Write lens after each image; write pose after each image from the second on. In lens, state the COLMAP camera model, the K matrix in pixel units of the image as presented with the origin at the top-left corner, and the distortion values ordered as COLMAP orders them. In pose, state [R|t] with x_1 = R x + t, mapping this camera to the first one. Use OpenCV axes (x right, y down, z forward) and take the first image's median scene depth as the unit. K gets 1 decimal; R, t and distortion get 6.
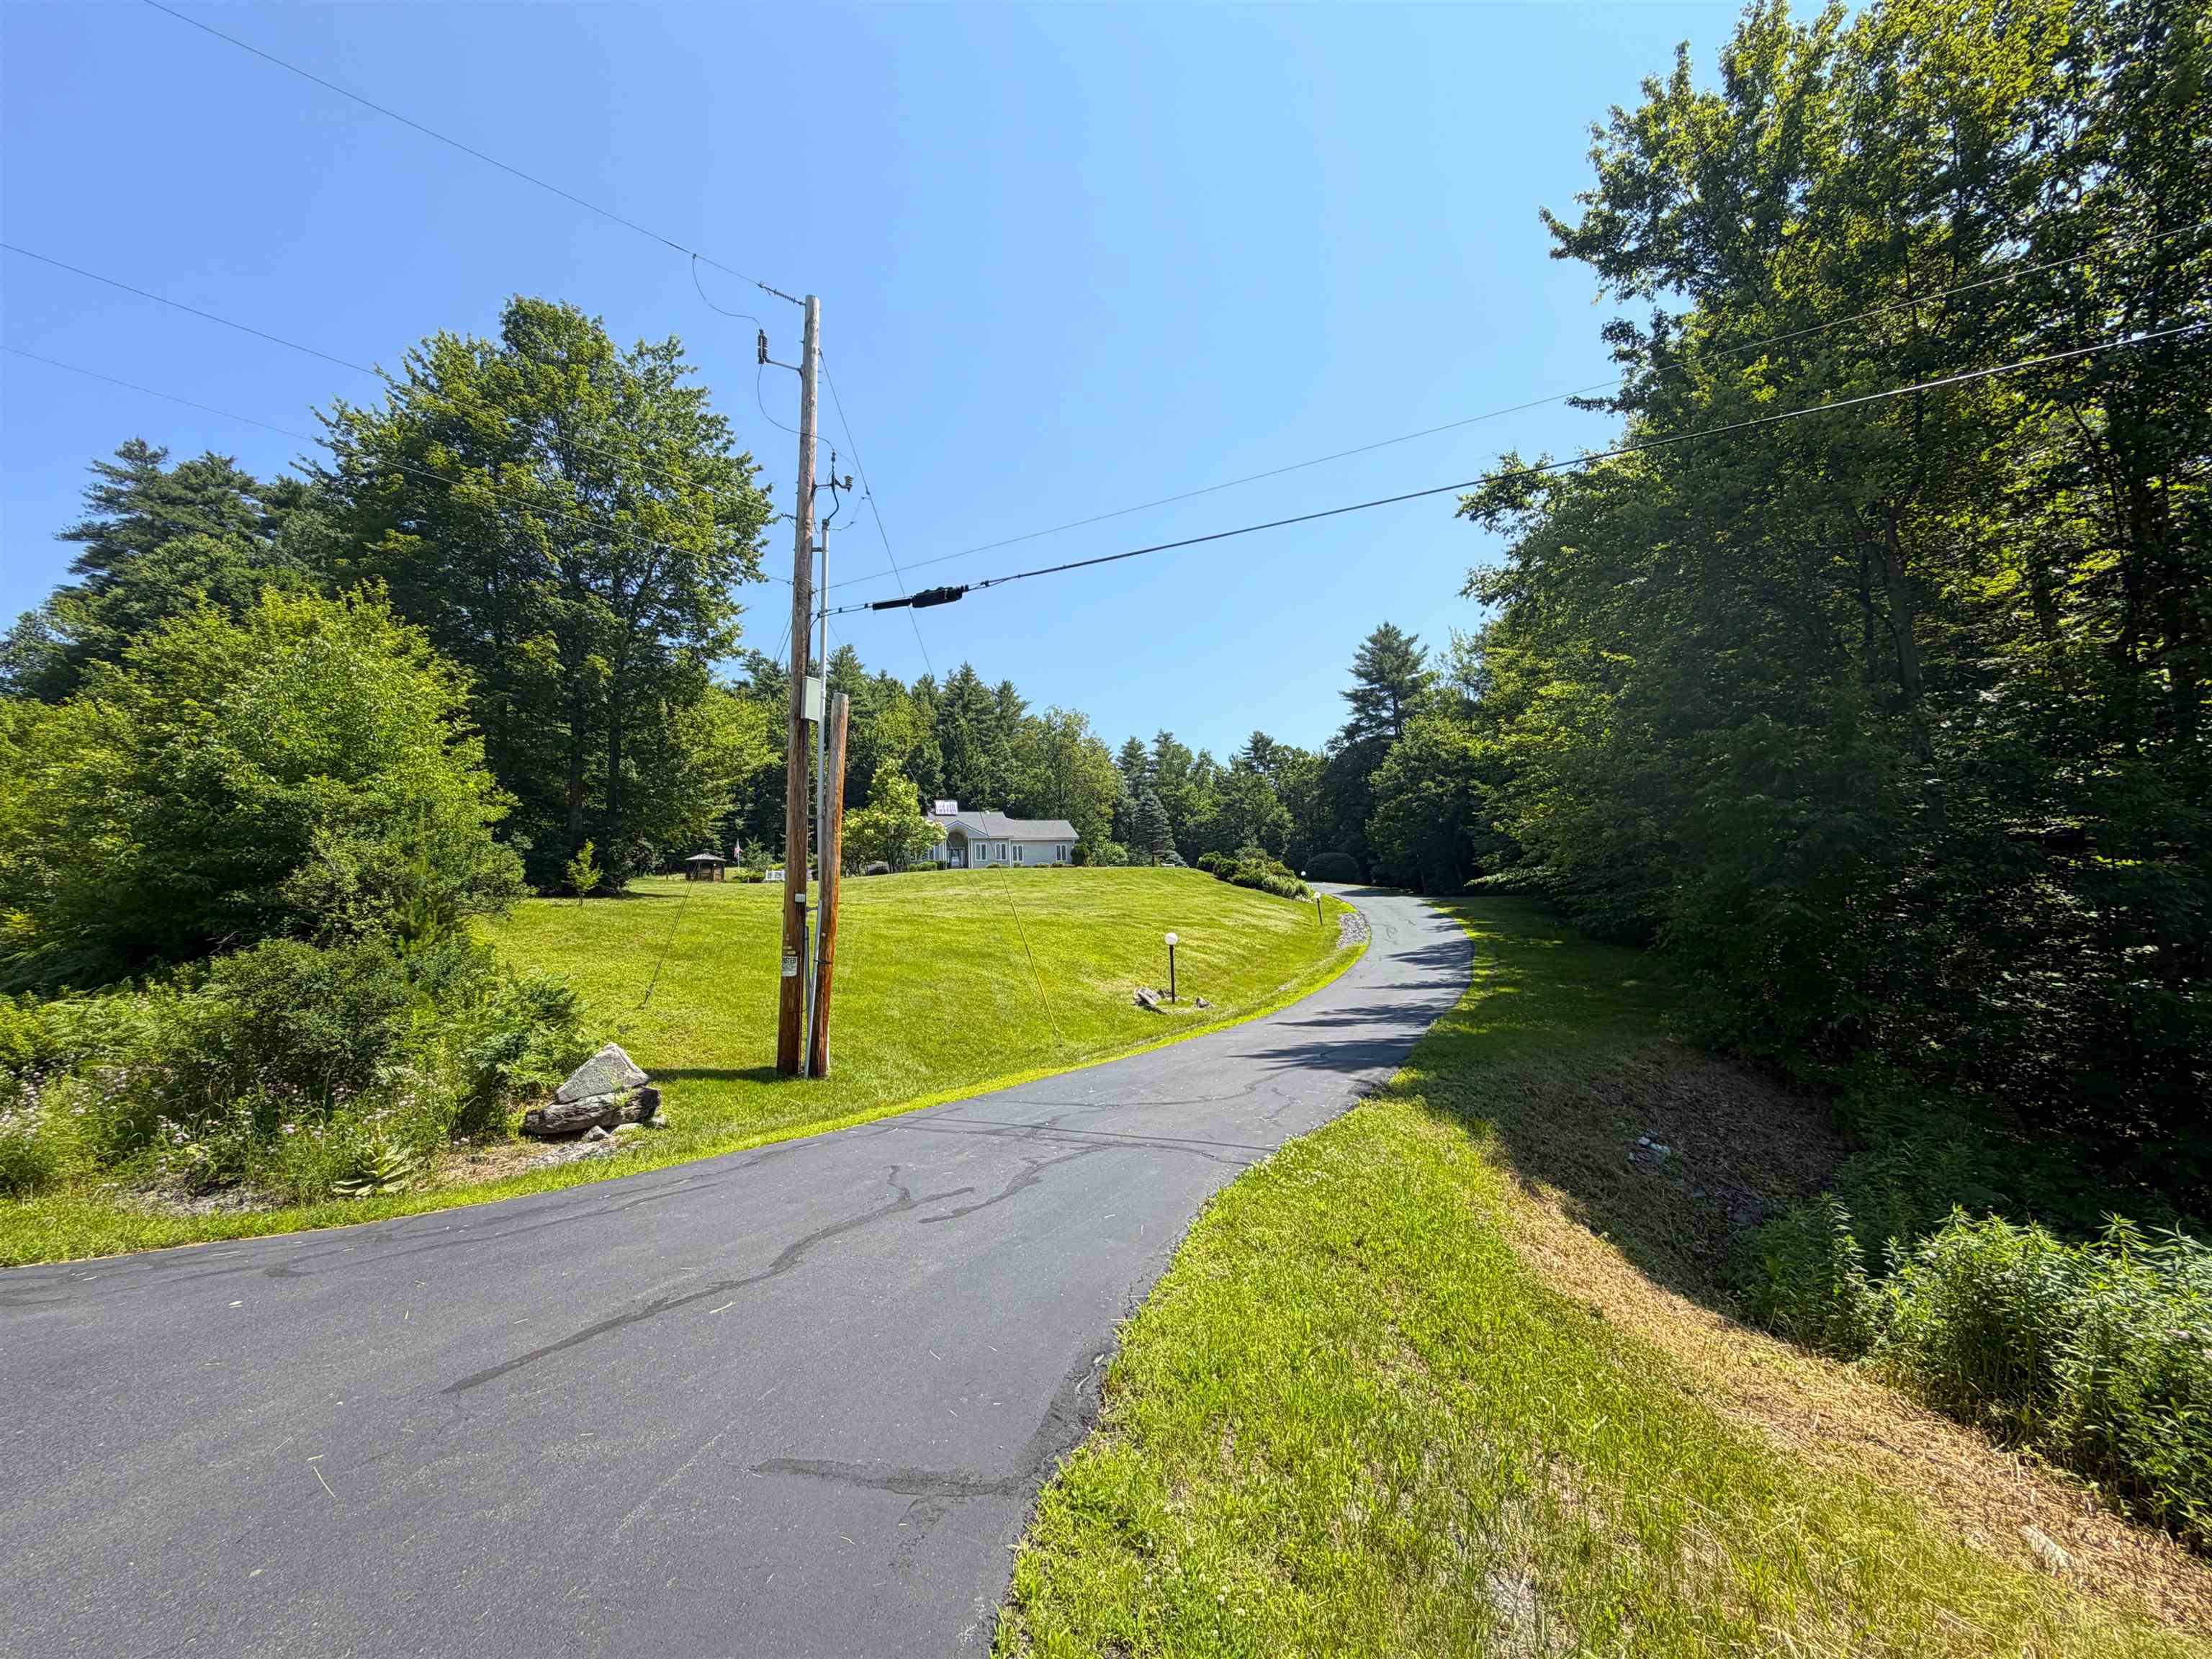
lens RADIAL K [[886.3, 0, 1106.0], [0, 886.3, 829.5], [0, 0, 1]] dist [0.002922, 0.000145]
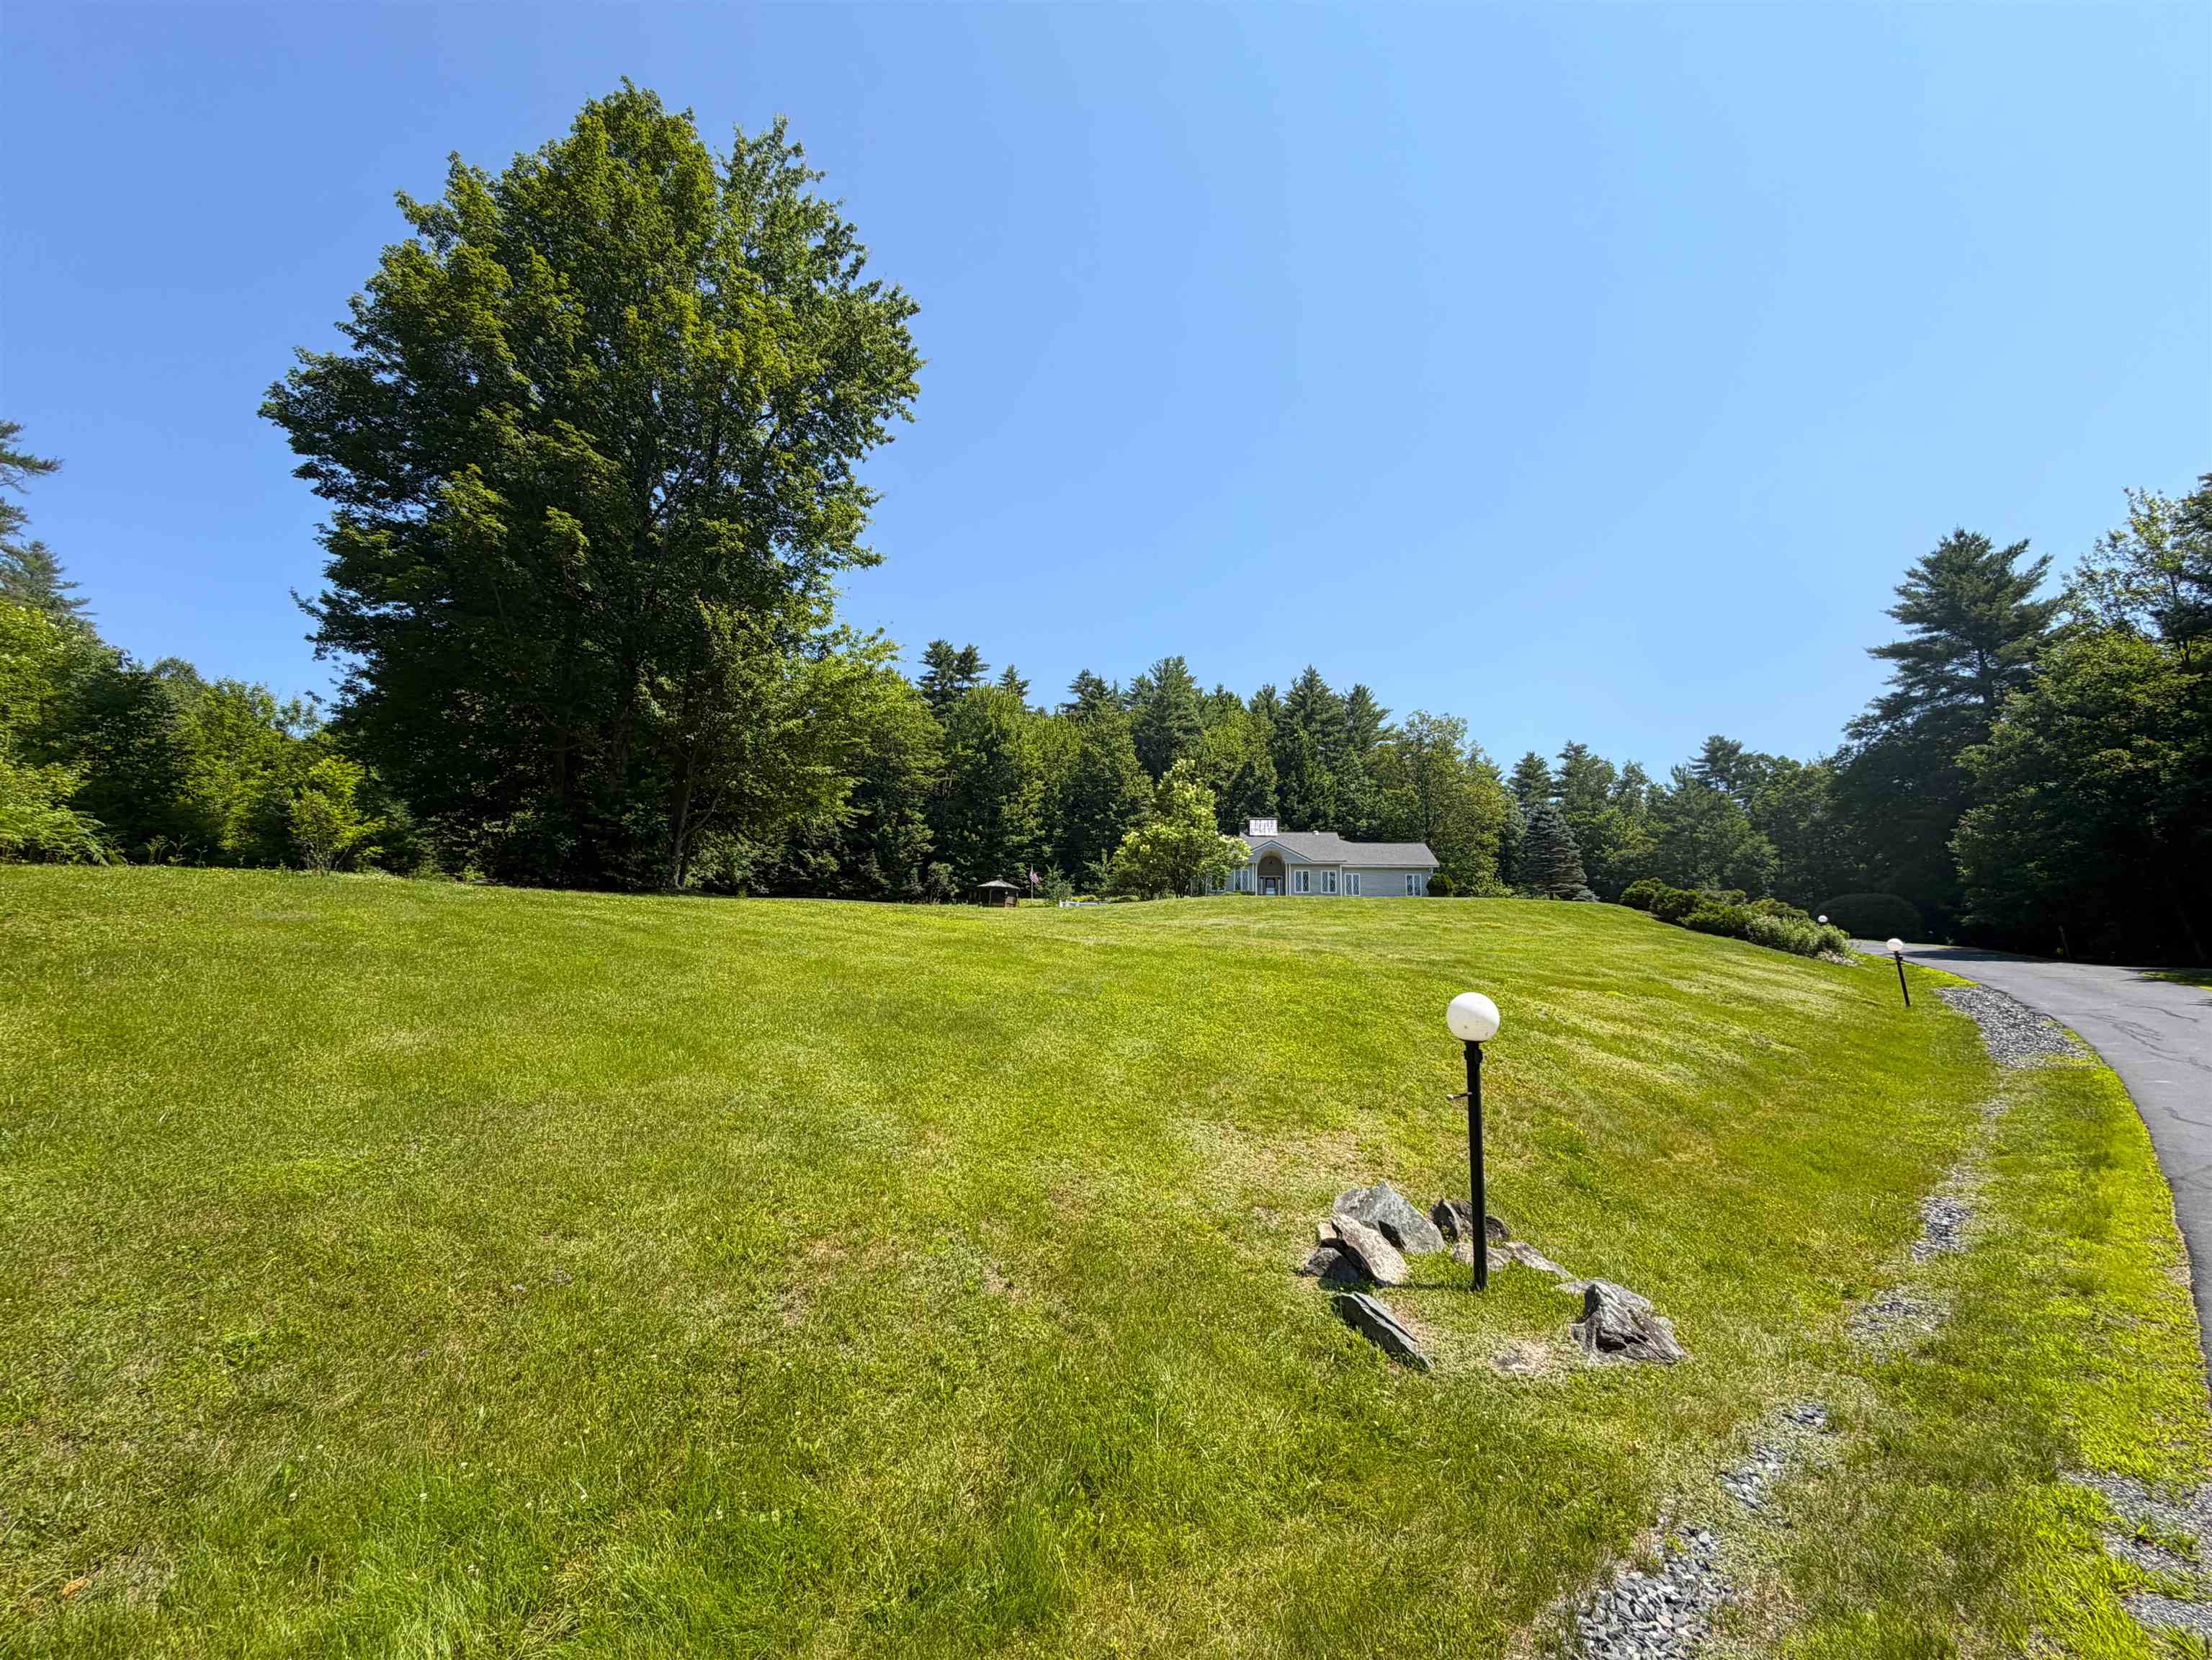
lens RADIAL K [[933.7, 0, 1100.1], [0, 933.7, 835.9], [0, 0, 1]] dist [-0.008285, -0.000125]
pose [[0.916798, -0.003235, -0.399339, 0.014479], [-0.014765, 0.999009, -0.041991, 0.014983], [0.399079, 0.044394, 0.915841, 0.126199]]
